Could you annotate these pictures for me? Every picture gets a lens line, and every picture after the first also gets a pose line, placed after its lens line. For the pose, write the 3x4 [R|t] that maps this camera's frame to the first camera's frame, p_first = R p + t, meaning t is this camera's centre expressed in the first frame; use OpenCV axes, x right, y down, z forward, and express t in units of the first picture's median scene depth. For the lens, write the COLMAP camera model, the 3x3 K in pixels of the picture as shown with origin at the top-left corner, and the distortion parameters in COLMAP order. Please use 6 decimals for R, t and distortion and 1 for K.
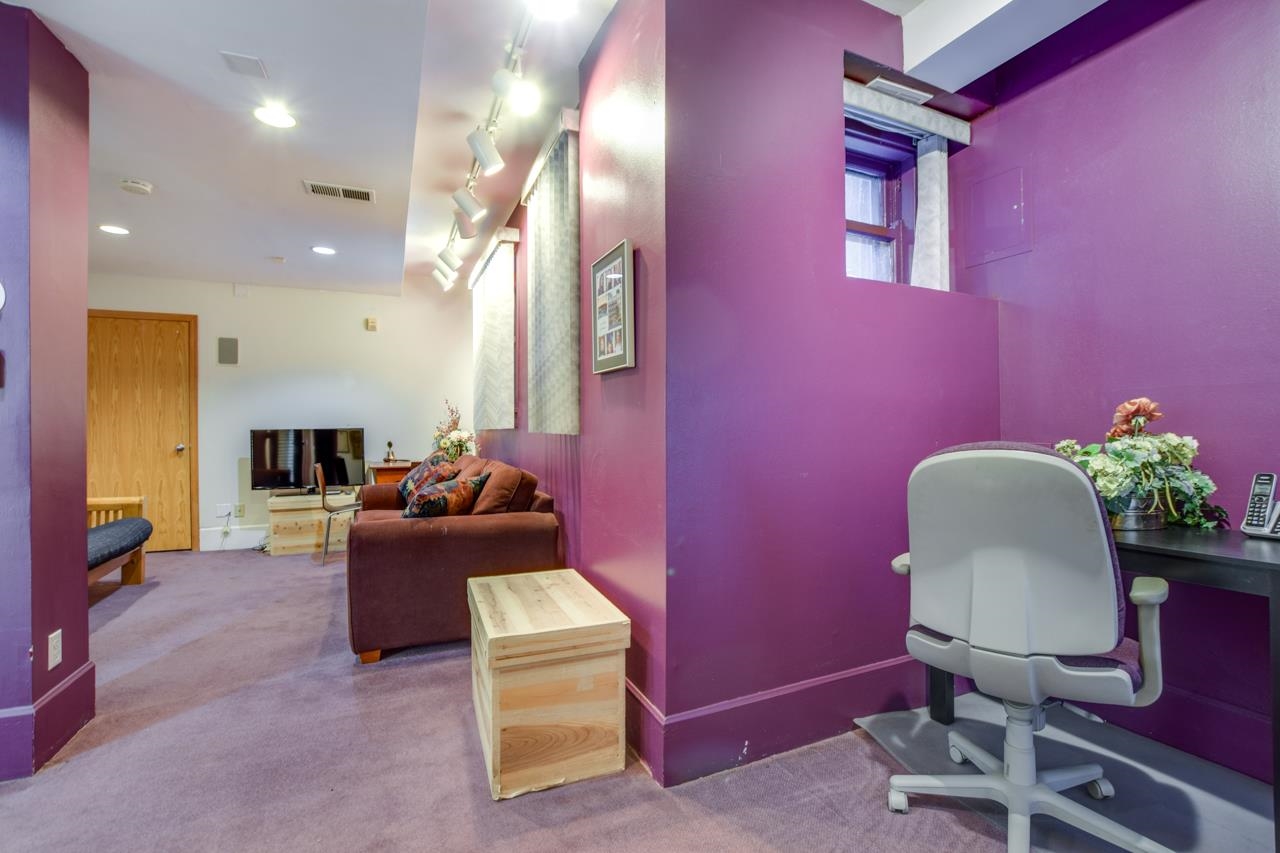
lens RADIAL K [[574.9, 0, 643.5], [0, 574.9, 432.1], [0, 0, 1]] dist [-0.027123, 0.000169]
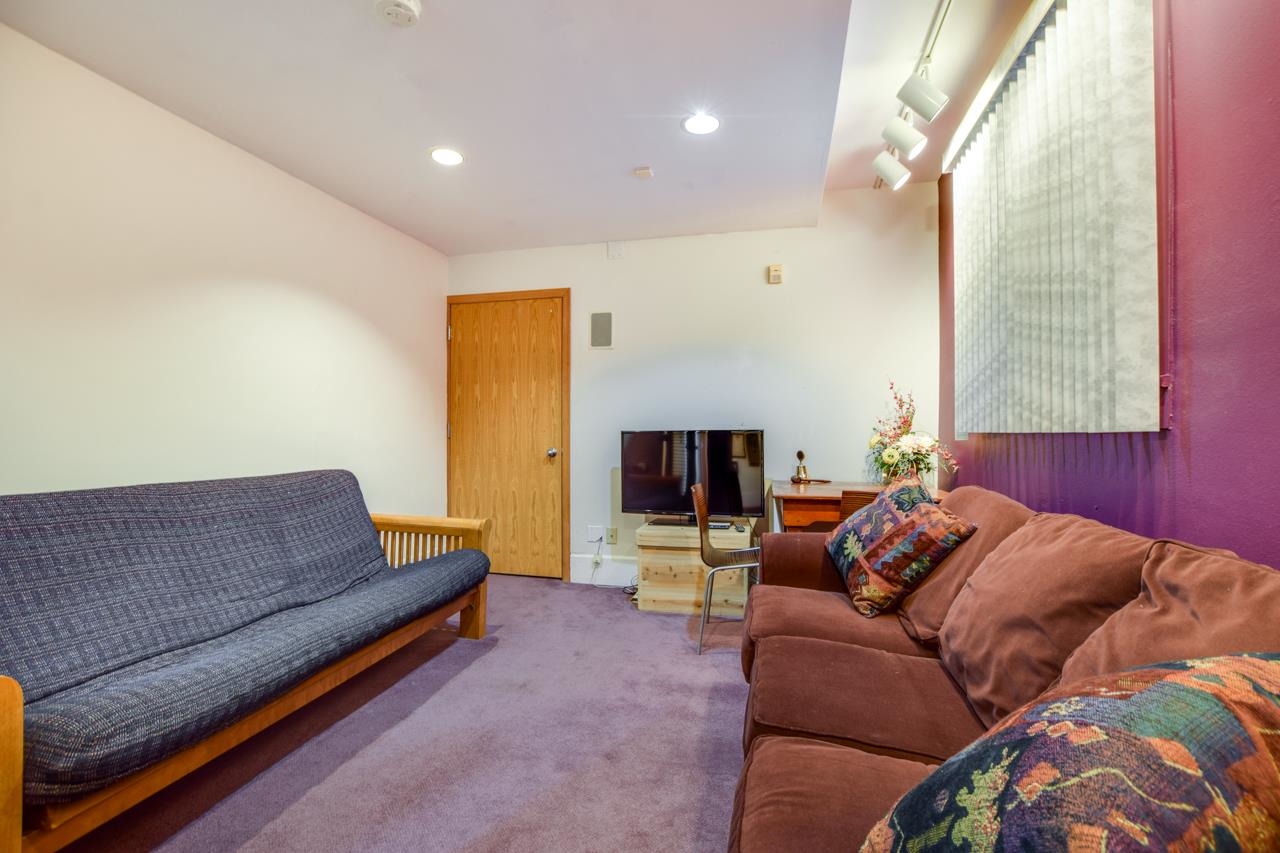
lens RADIAL K [[574.9, 0, 643.5], [0, 574.9, 432.1], [0, 0, 1]] dist [-0.027123, 0.000169]
pose [[0.792673, 0.006521, -0.609612, -0.211761], [-0.009322, 0.999956, -0.001425, -0.001981], [0.609575, 0.006813, 0.792699, 0.423853]]
